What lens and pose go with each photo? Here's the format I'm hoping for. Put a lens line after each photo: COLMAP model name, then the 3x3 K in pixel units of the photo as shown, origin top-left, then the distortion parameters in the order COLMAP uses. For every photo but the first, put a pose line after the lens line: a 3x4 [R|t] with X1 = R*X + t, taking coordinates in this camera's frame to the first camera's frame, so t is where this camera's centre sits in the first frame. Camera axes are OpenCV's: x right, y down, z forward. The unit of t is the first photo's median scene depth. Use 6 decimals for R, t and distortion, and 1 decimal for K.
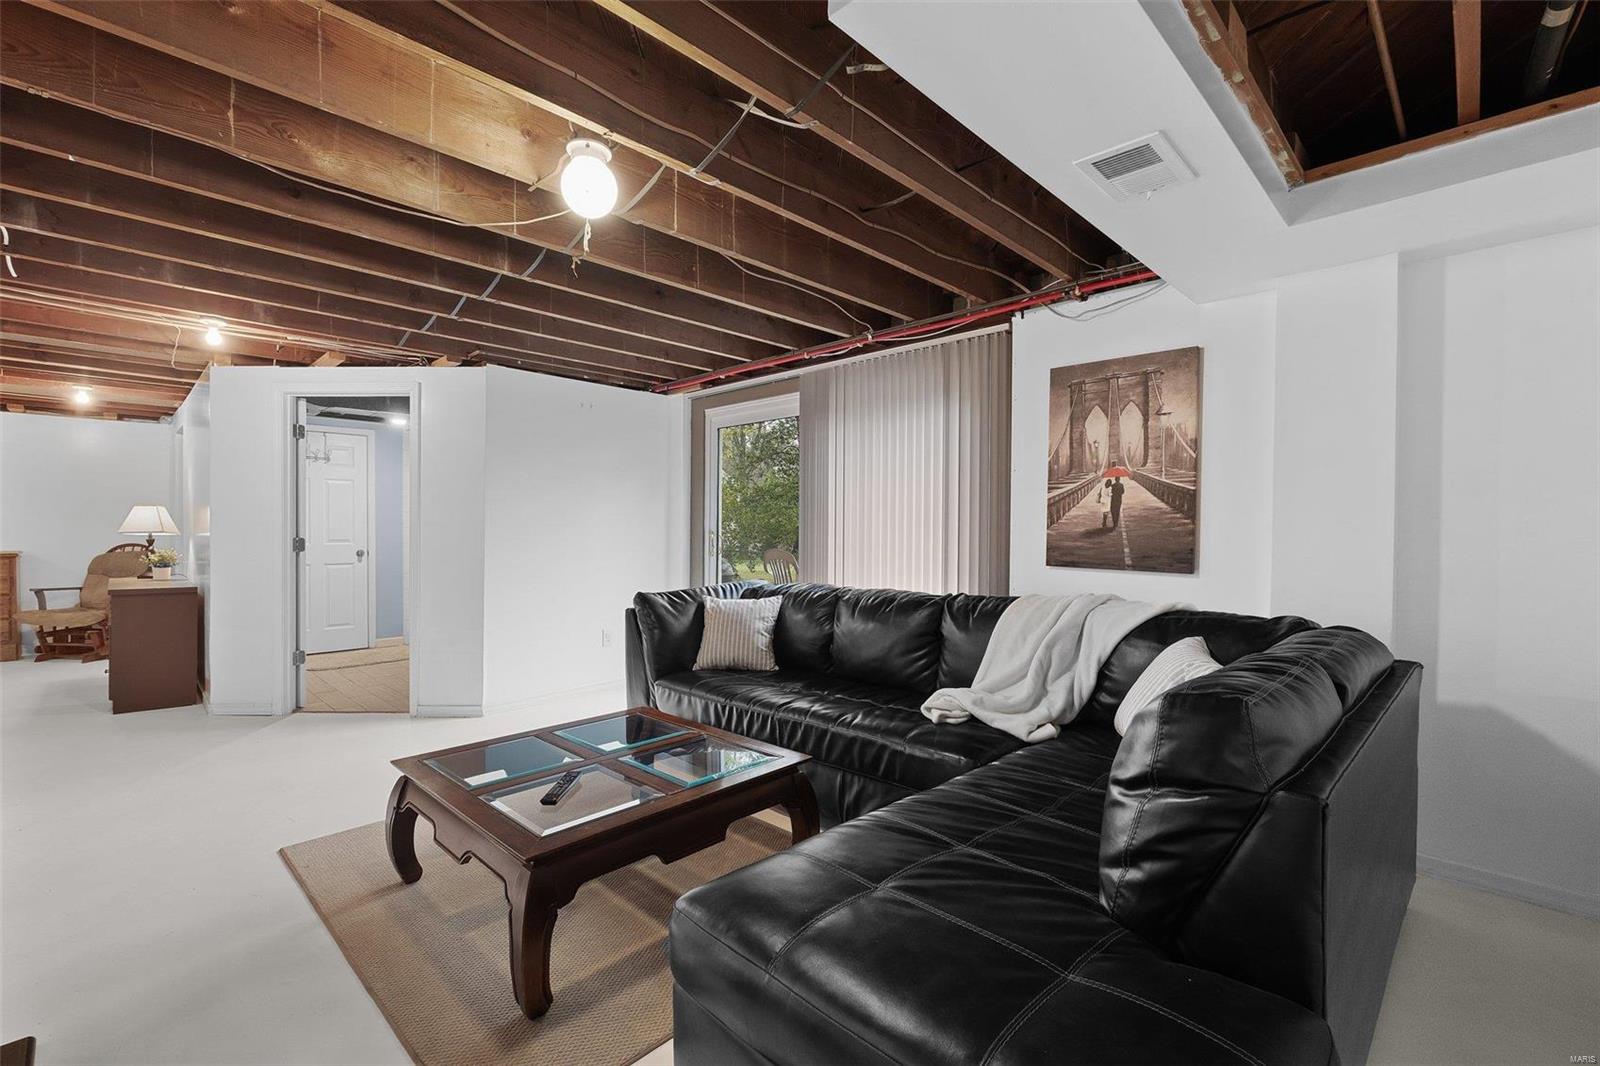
lens RADIAL K [[692.9, 0, 798.9], [0, 692.9, 537.9], [0, 0, 1]] dist [-0.007767, -0.000629]
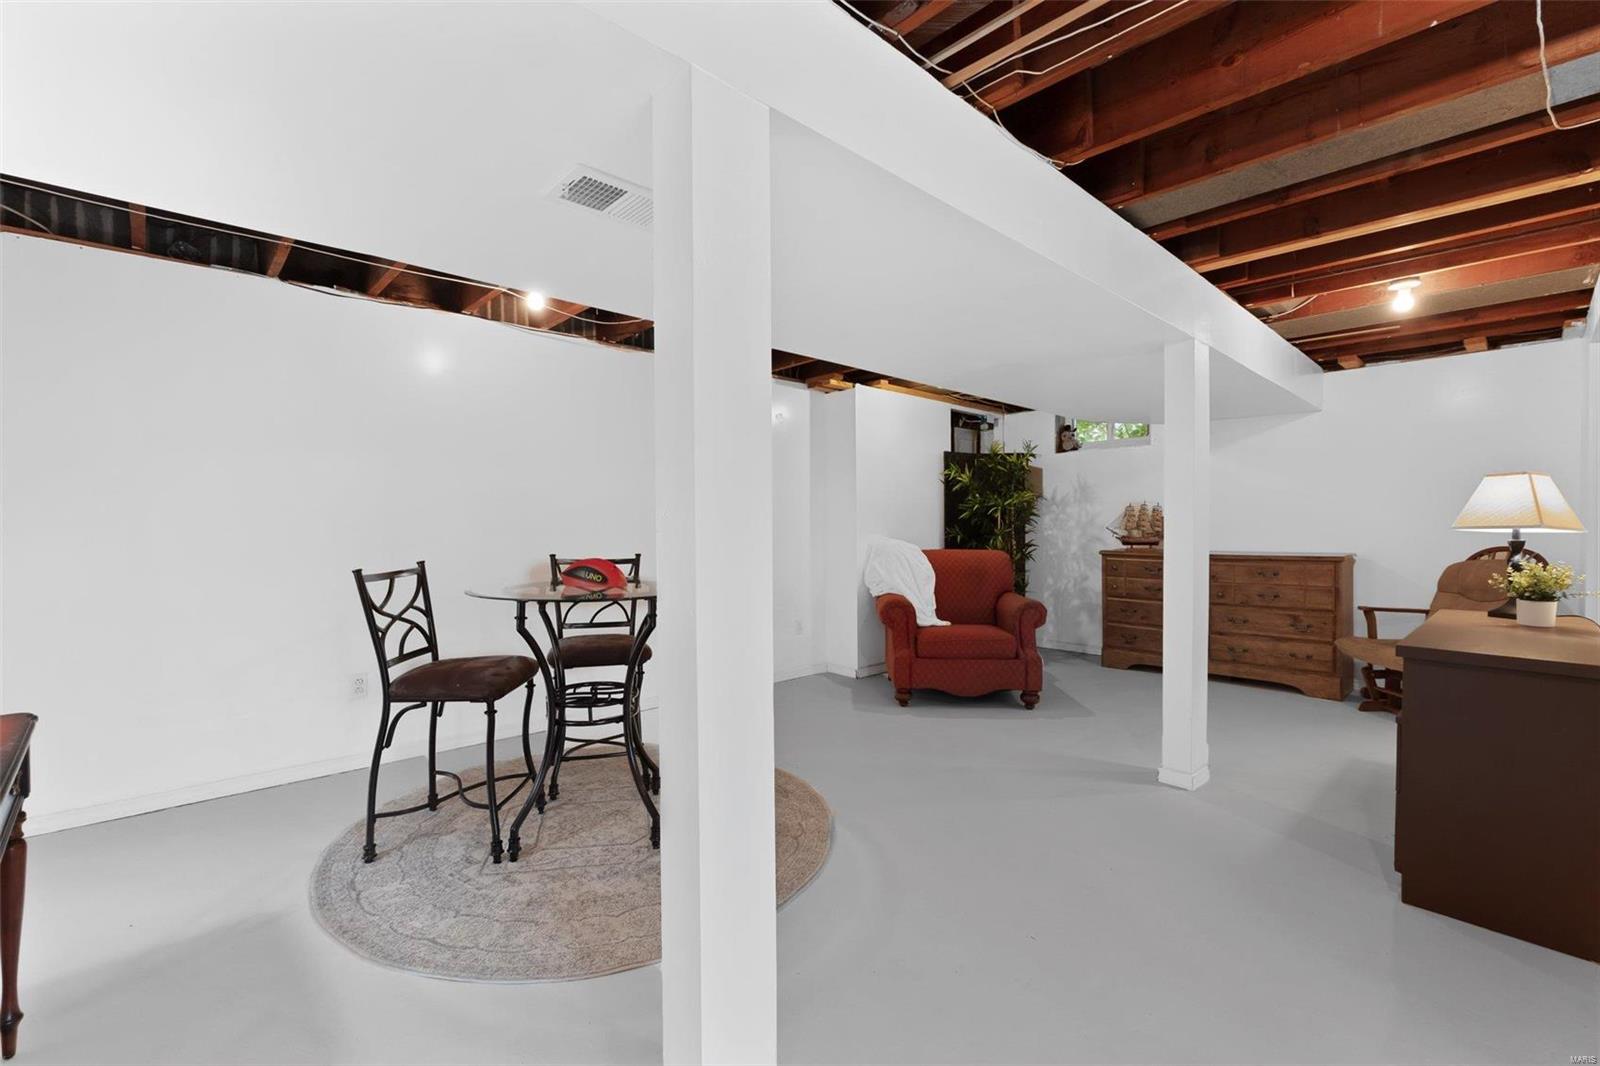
lens RADIAL K [[692.9, 0, 798.3], [0, 692.9, 533.5], [0, 0, 1]] dist [-0.007767, -0.000629]
pose [[-0.047085, 0.008877, -0.998851, -0.372516], [-0.009605, 0.999910, 0.009339, -0.003192], [0.998845, 0.010033, -0.046996, 0.446574]]
